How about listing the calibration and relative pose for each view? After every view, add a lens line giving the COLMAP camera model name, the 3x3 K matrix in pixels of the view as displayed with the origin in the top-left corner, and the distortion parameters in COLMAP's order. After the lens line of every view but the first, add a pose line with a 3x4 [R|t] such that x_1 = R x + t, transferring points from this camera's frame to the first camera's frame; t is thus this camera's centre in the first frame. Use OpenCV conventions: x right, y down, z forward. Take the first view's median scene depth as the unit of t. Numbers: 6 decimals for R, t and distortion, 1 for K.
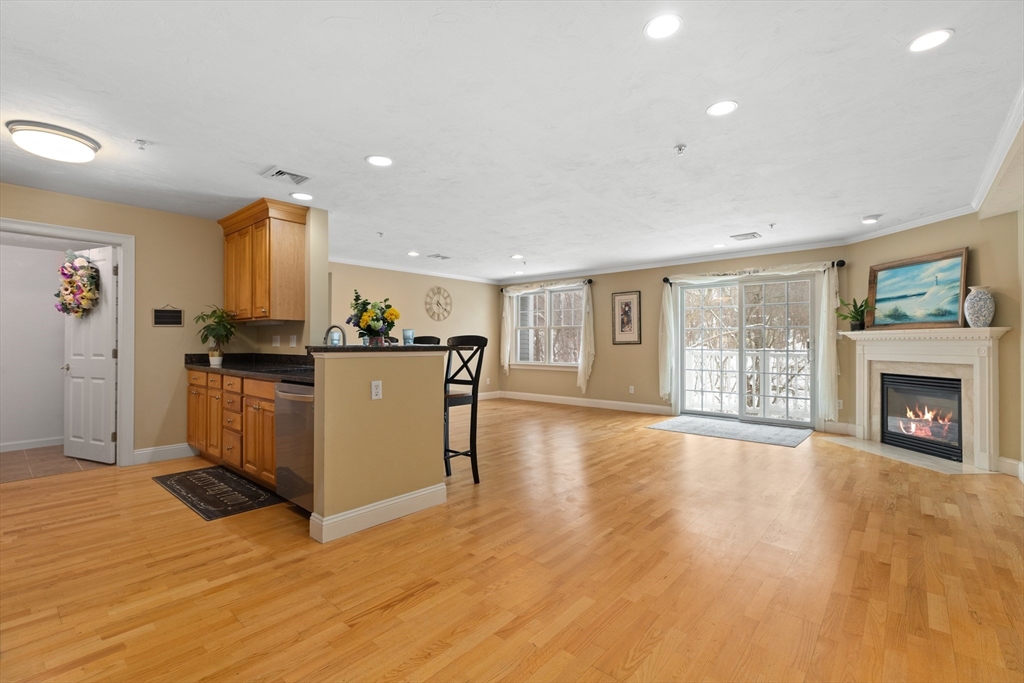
lens RADIAL K [[456.7, 0, 513.1], [0, 456.7, 338.6], [0, 0, 1]] dist [0.000293, -0.000136]
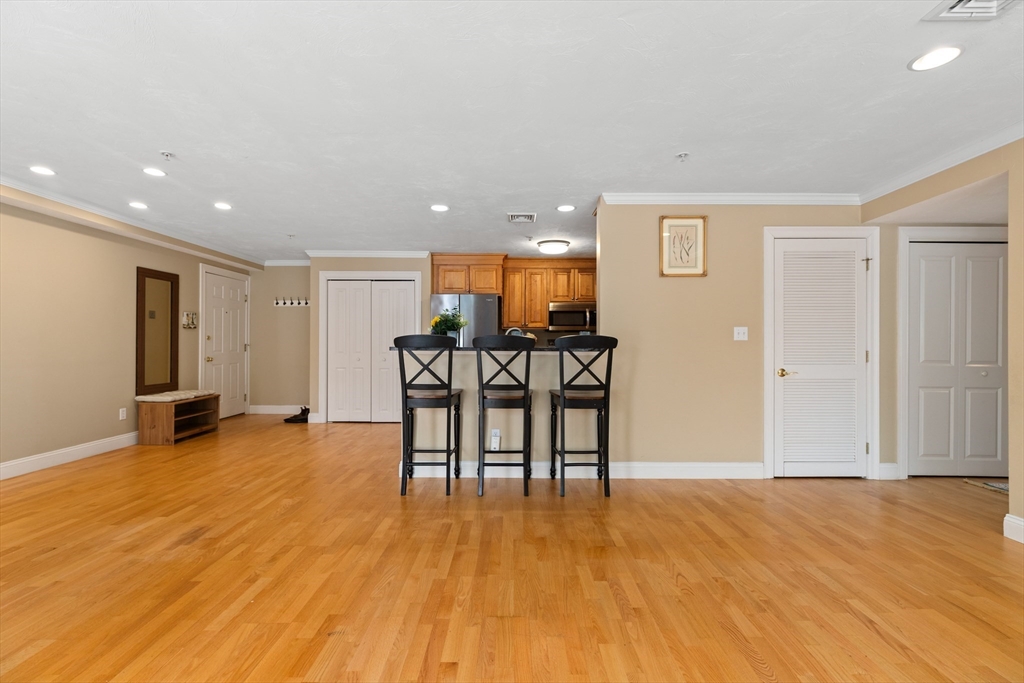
lens RADIAL K [[456.7, 0, 510.8], [0, 456.7, 337.7], [0, 0, 1]] dist [0.000293, -0.000136]
pose [[-0.760331, -0.013311, -0.649399, 0.309529], [0.003266, 0.999699, -0.024315, 0.019471], [0.649528, -0.020609, -0.760059, 1.594204]]
